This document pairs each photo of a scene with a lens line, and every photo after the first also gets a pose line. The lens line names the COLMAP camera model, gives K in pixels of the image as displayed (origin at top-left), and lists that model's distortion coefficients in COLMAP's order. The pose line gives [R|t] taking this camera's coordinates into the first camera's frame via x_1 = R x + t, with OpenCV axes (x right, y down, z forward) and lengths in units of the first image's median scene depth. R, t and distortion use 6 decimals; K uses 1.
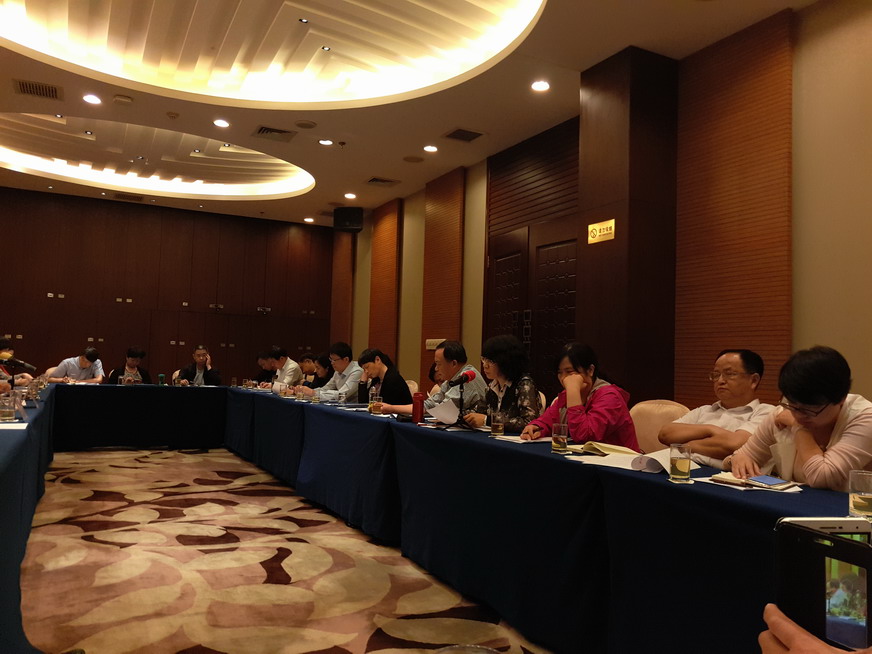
lens RADIAL K [[702.0, 0, 436.0], [0, 702.0, 327.0], [0, 0, 1]] dist [-0.000385, -0.000498]
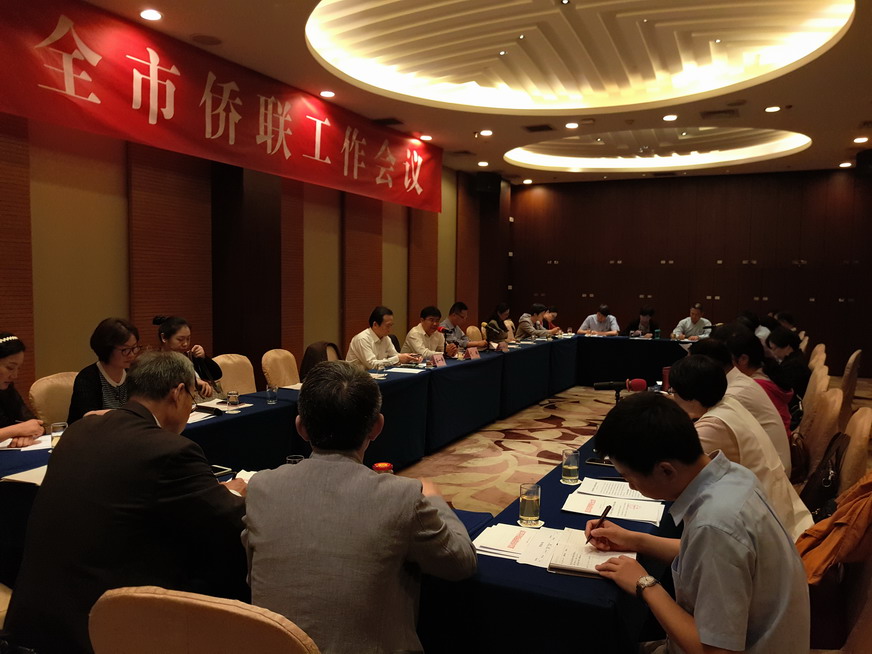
lens RADIAL K [[702.0, 0, 436.0], [0, 702.0, 327.0], [0, 0, 1]] dist [-0.000385, -0.000498]
pose [[0.597588, 0.028243, -0.801305, 0.496824], [0.047796, 0.996347, 0.070762, -0.057594], [0.800377, -0.080586, 0.594056, -0.030804]]
